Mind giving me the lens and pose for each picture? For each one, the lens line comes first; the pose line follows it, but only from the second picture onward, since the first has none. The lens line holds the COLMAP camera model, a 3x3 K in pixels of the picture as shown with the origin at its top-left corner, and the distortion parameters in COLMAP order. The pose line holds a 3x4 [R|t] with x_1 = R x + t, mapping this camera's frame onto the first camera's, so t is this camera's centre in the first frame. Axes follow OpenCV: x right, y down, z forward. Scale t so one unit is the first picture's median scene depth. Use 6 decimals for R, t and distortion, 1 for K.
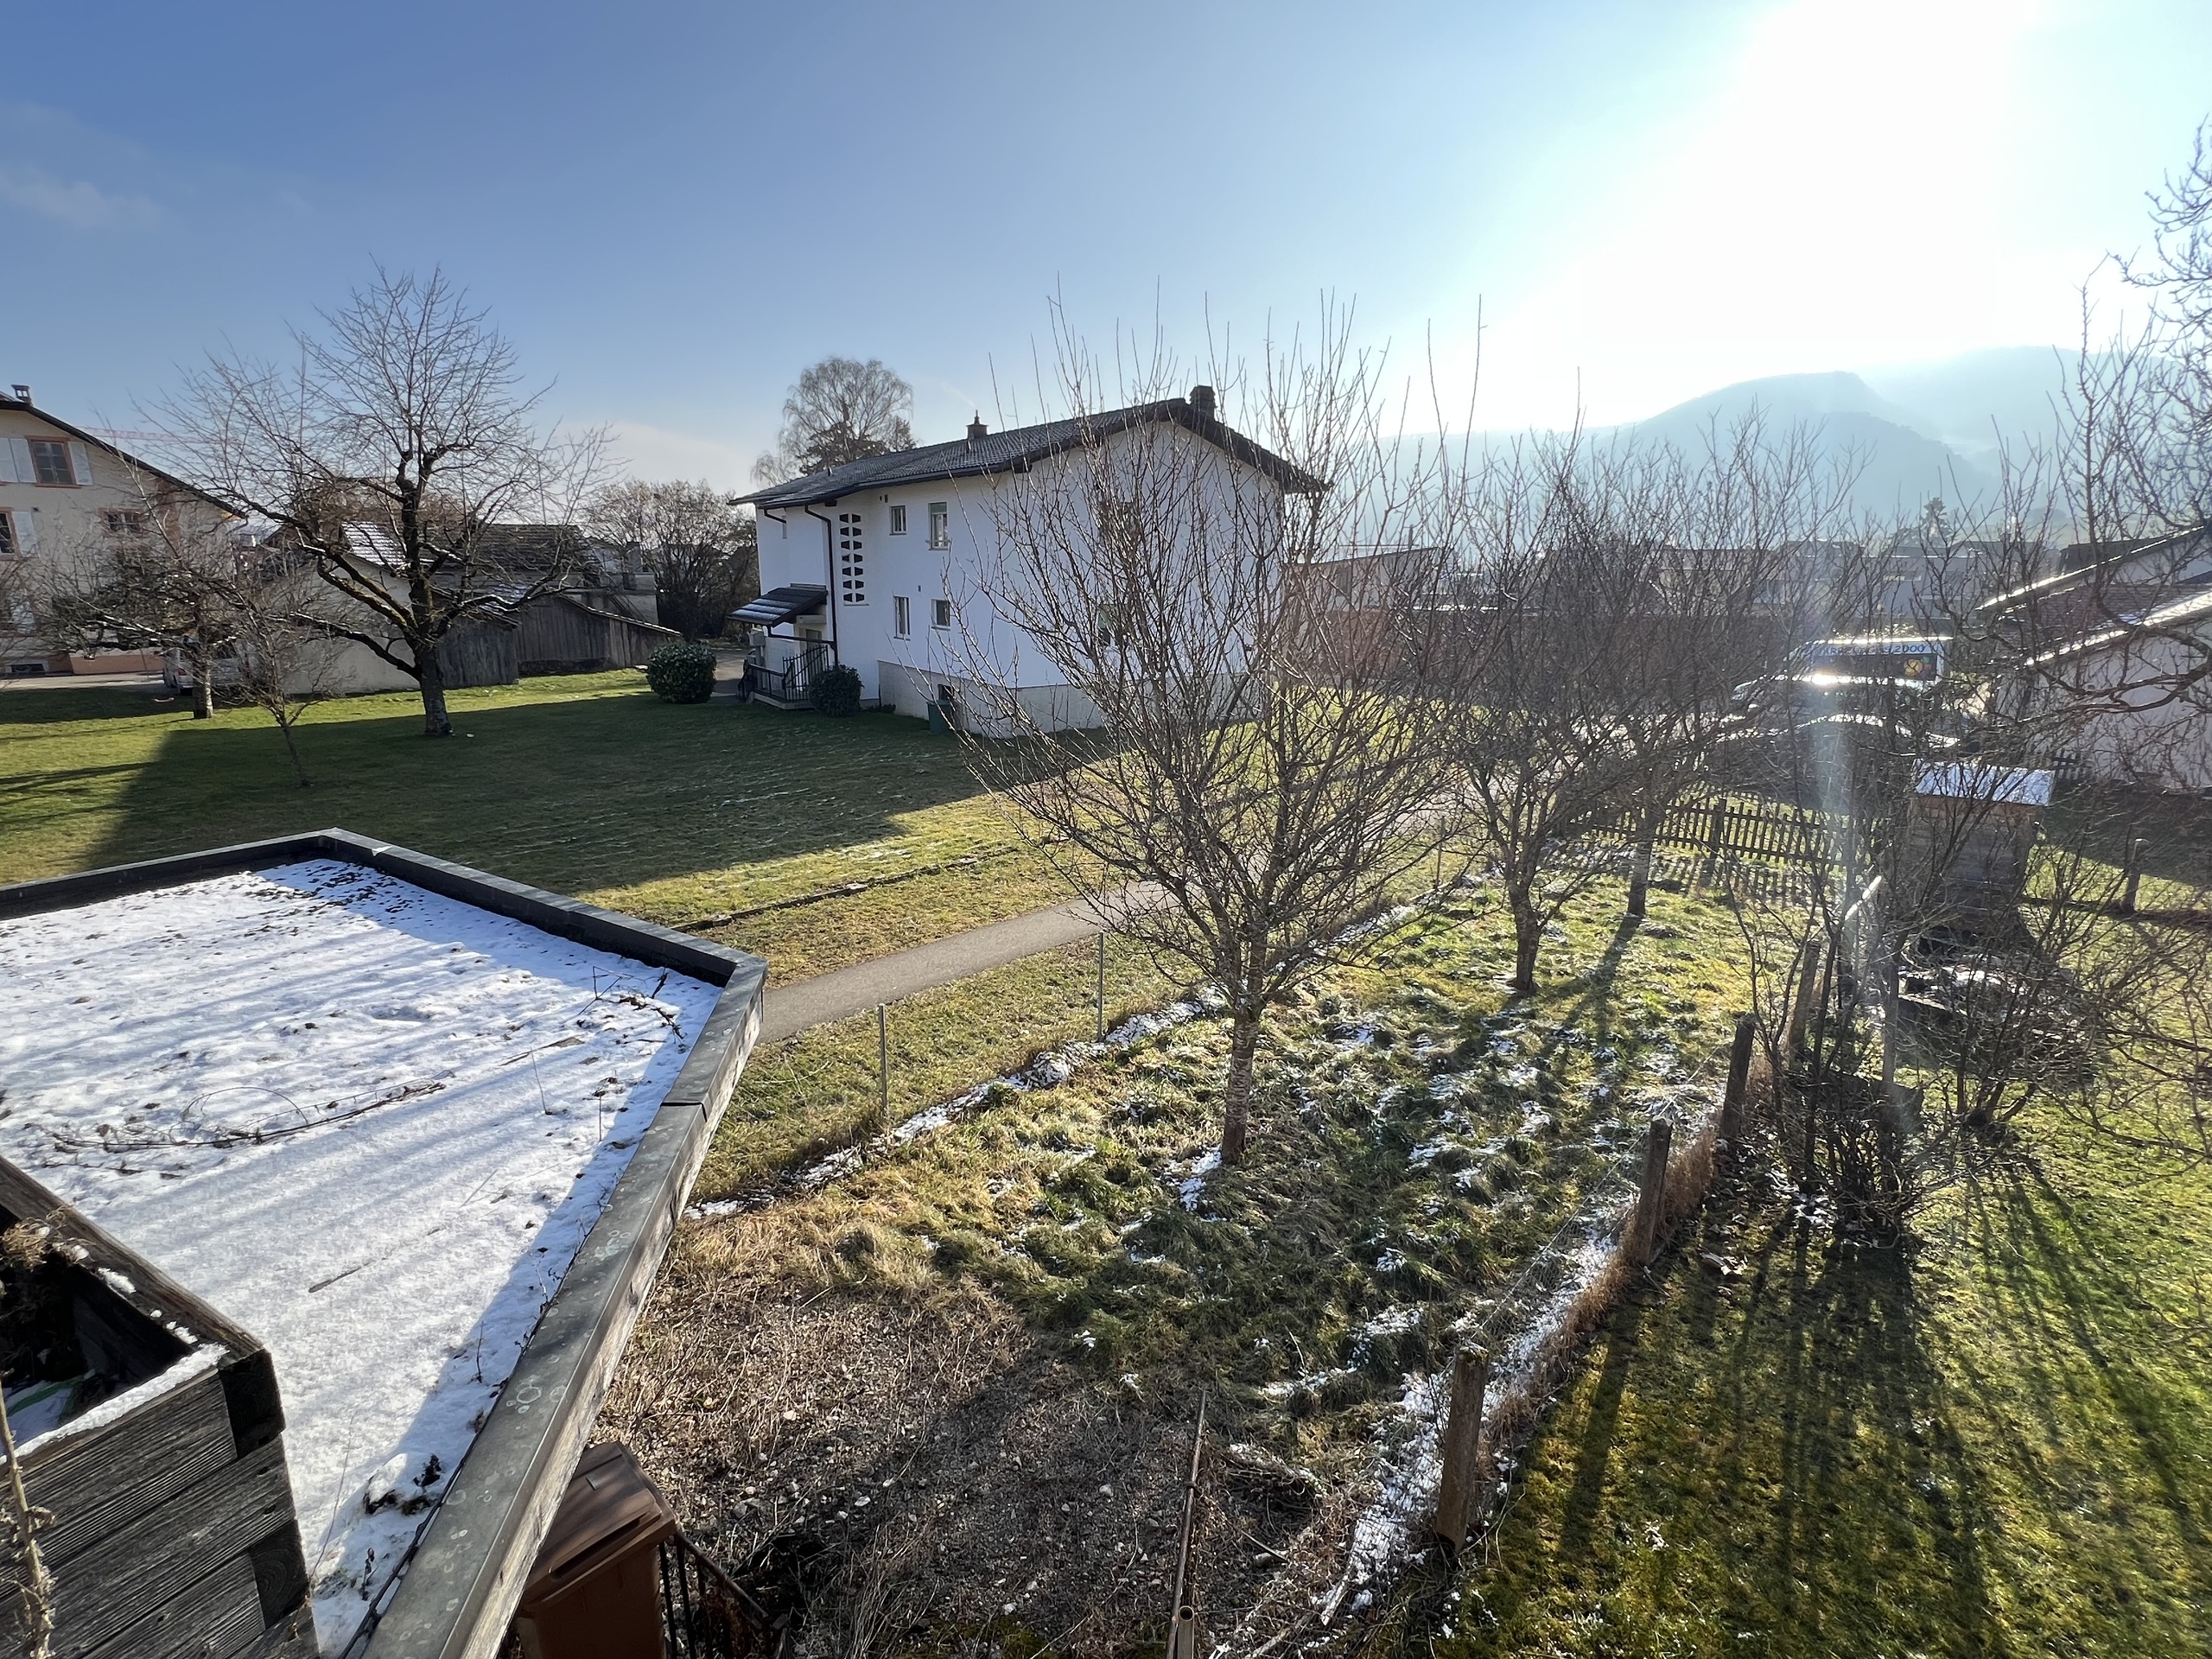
lens RADIAL K [[1034.7, 0, 1100.7], [0, 1034.7, 836.1], [0, 0, 1]] dist [0.000453, 0.000013]
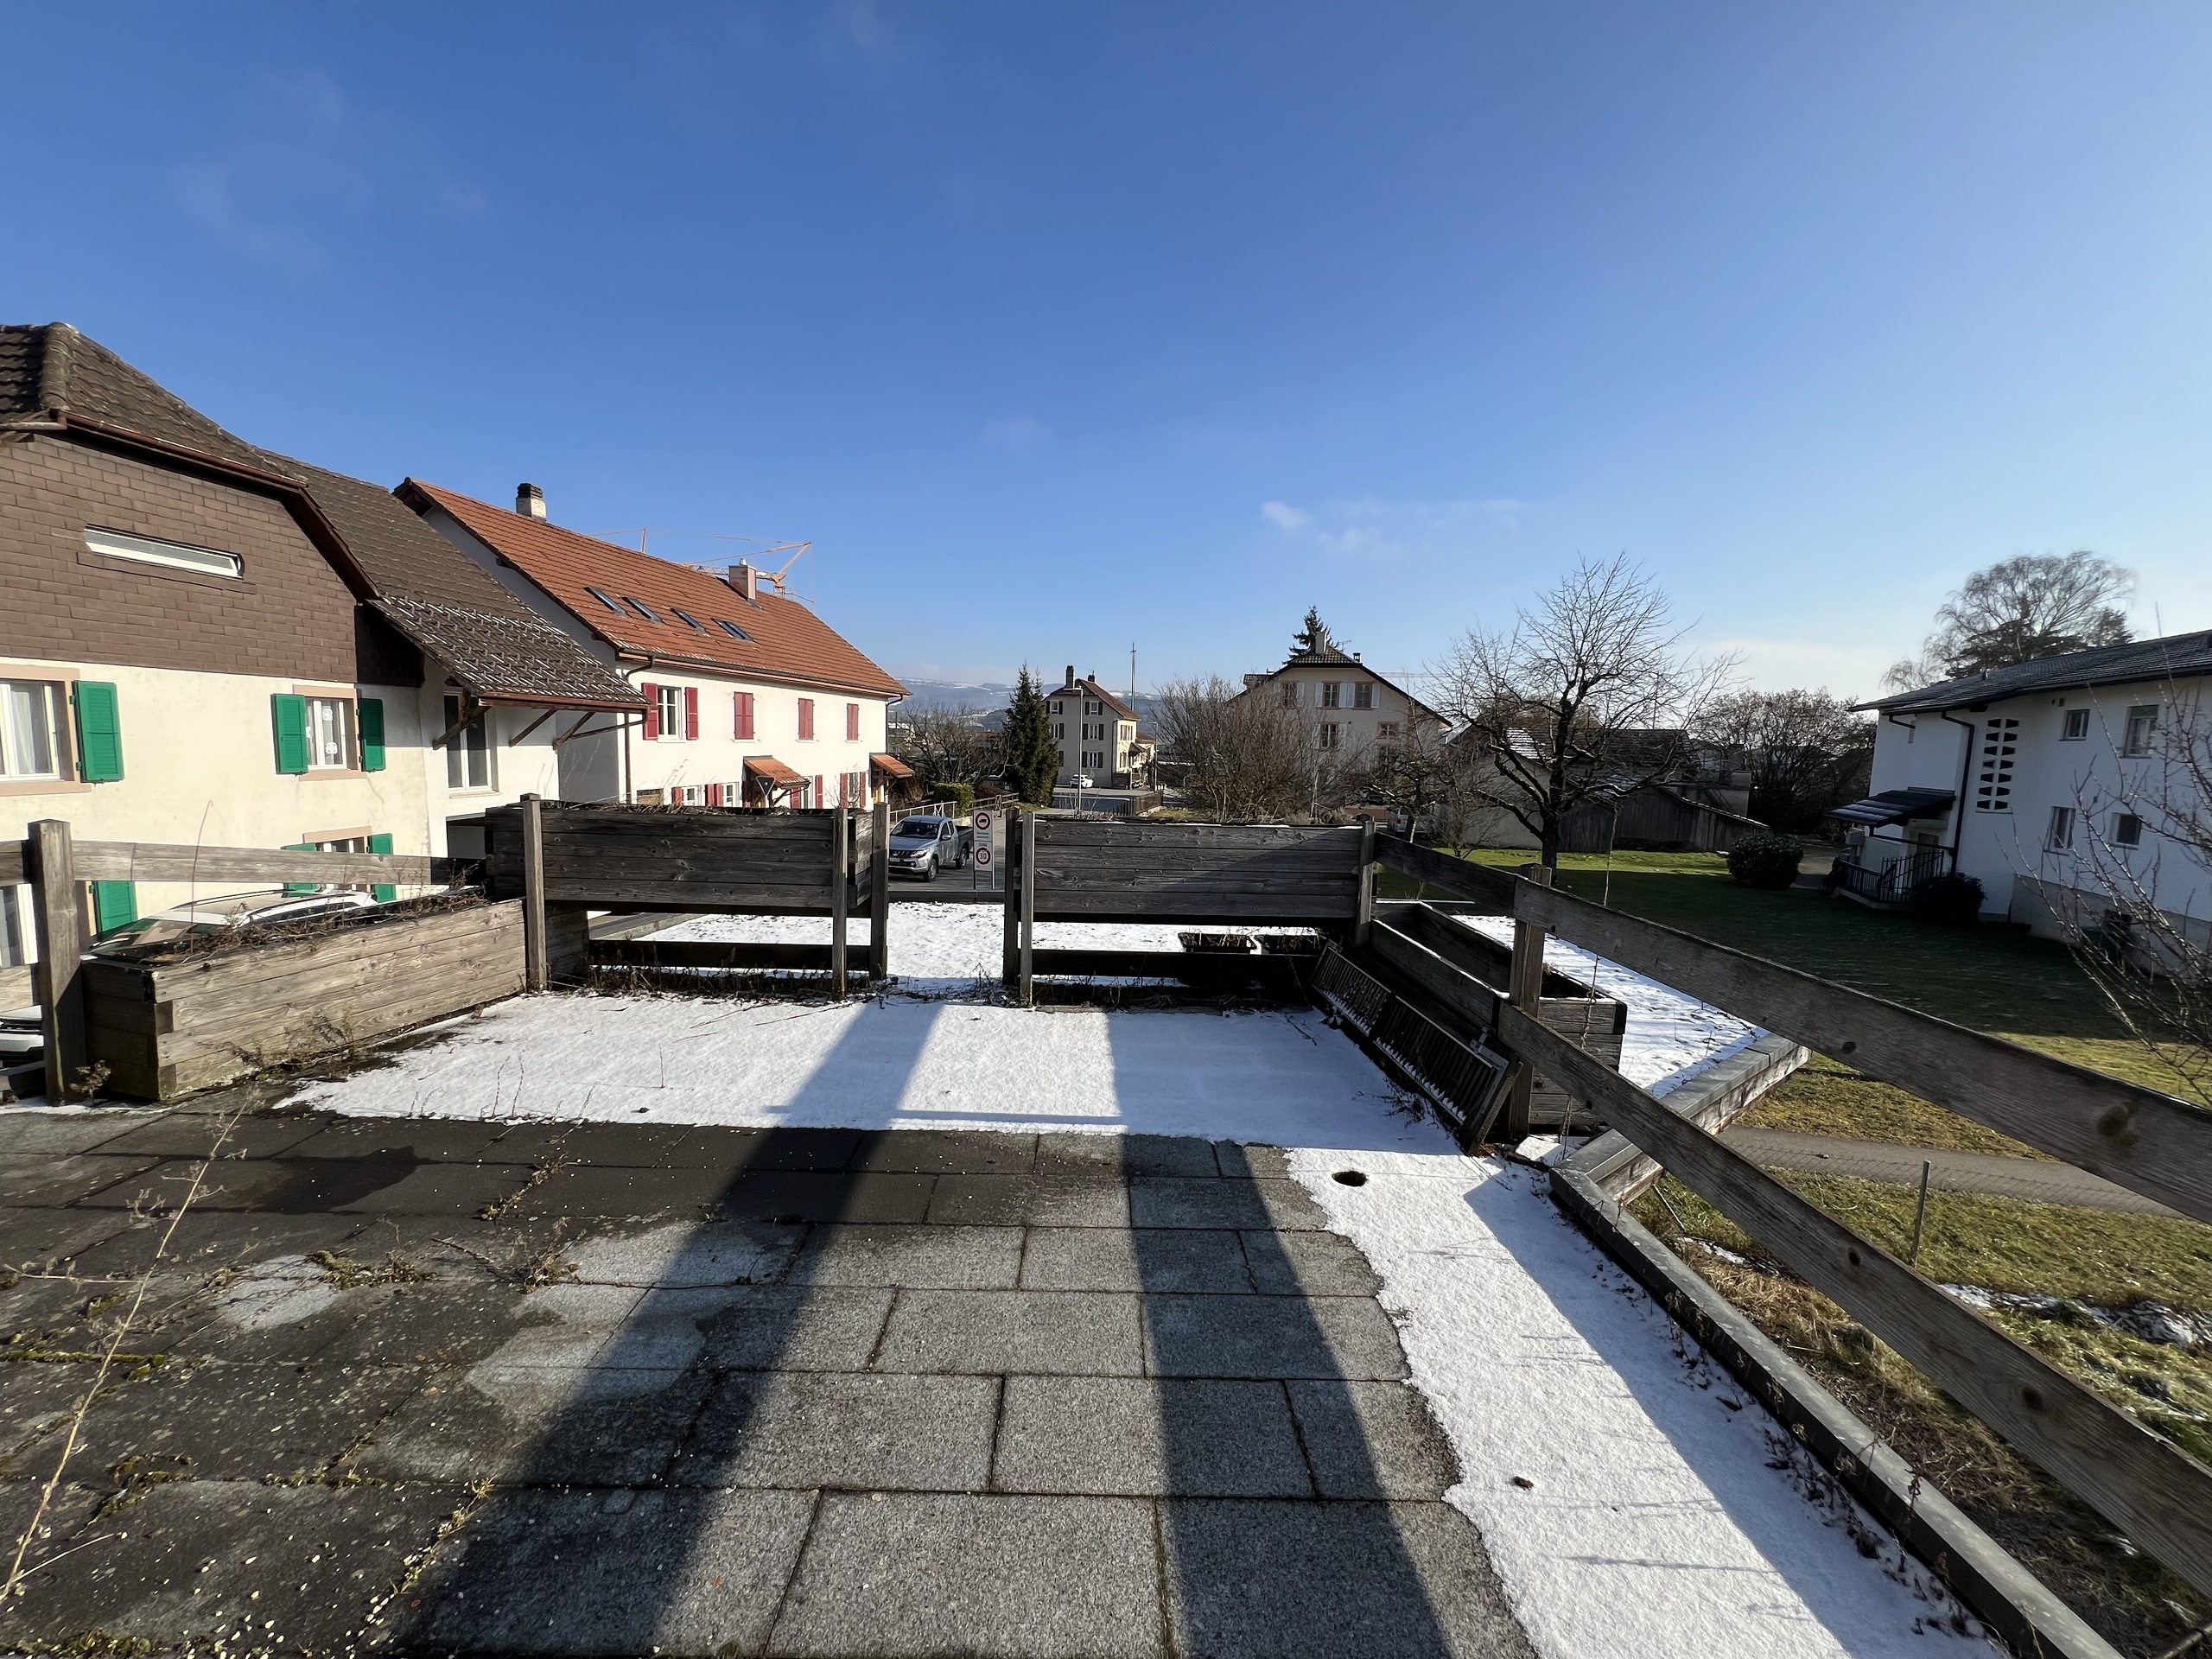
lens RADIAL K [[883.5, 0, 1108.6], [0, 883.5, 832.8], [0, 0, 1]] dist [-0.002740, 0.000112]
pose [[0.521151, 0.094525, -0.848214, 0.023391], [-0.240248, 0.969906, -0.039524, 0.017434], [0.818952, 0.224380, 0.528177, -0.069904]]
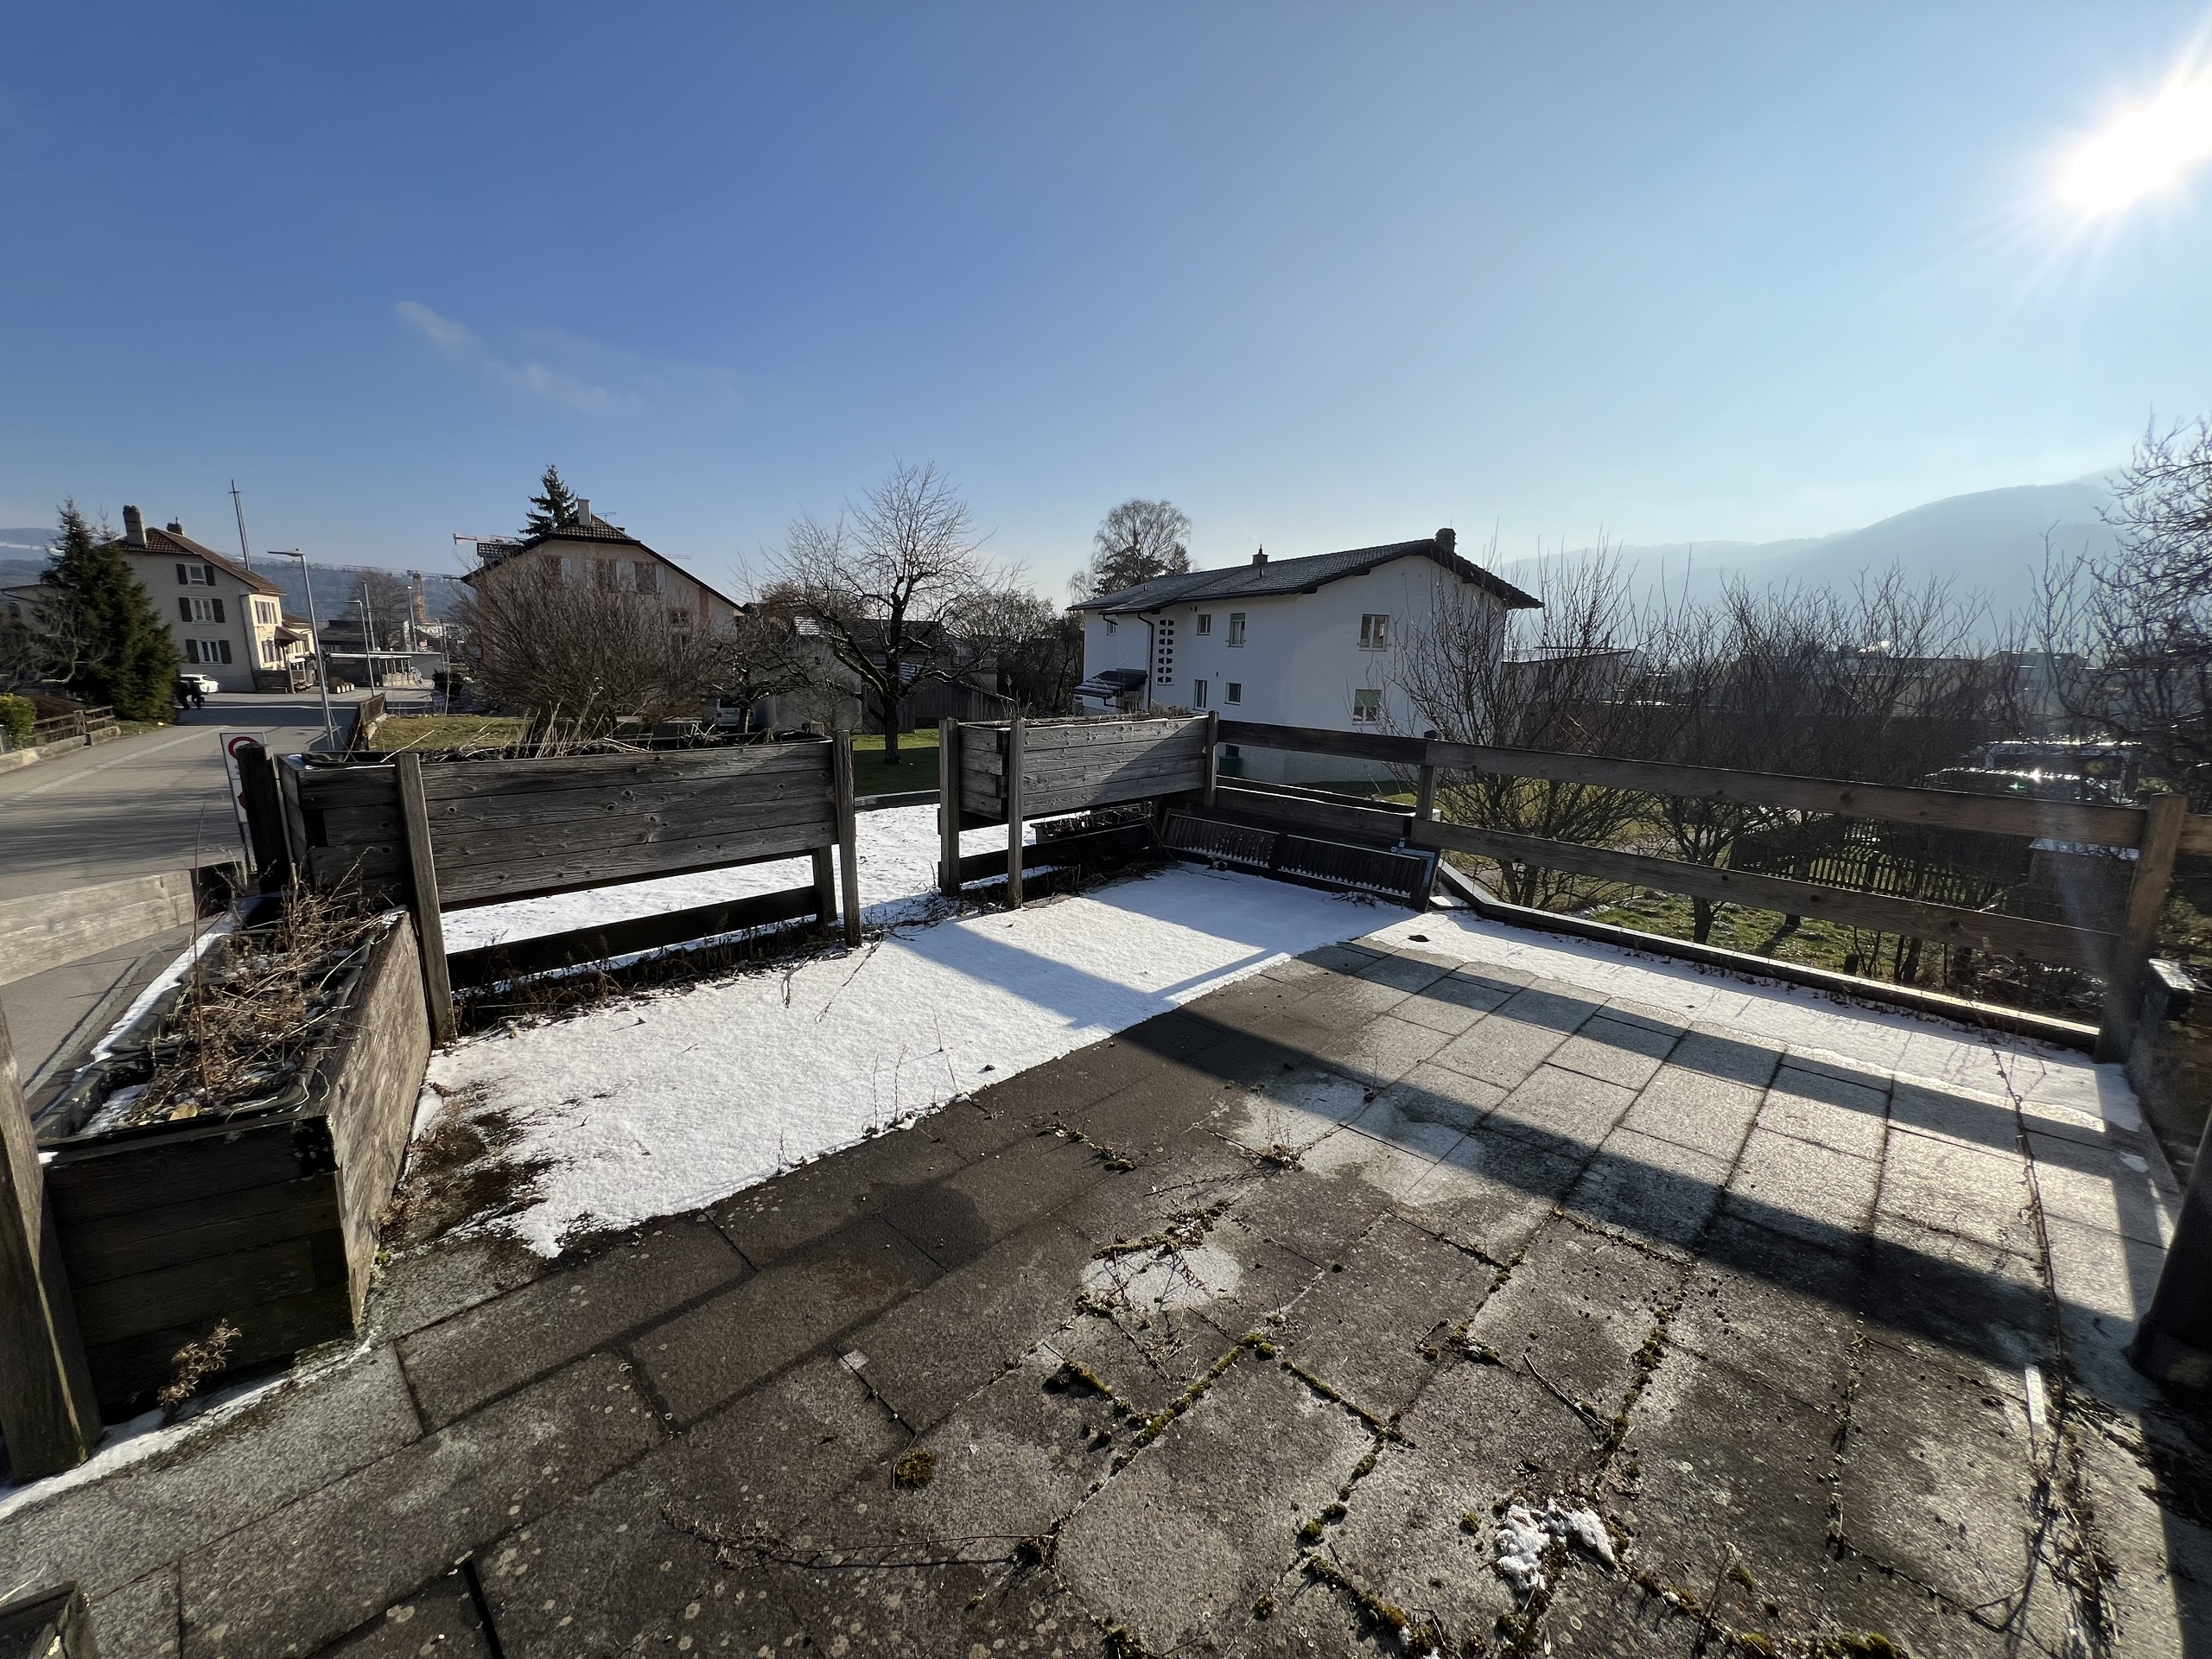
lens RADIAL K [[883.5, 0, 1108.6], [0, 883.5, 832.8], [0, 0, 1]] dist [-0.002740, 0.000112]
pose [[0.976288, 0.064453, -0.206656, -0.057052], [-0.076467, 0.995784, -0.050675, 0.036107], [0.202518, 0.065276, 0.977101, -0.143447]]
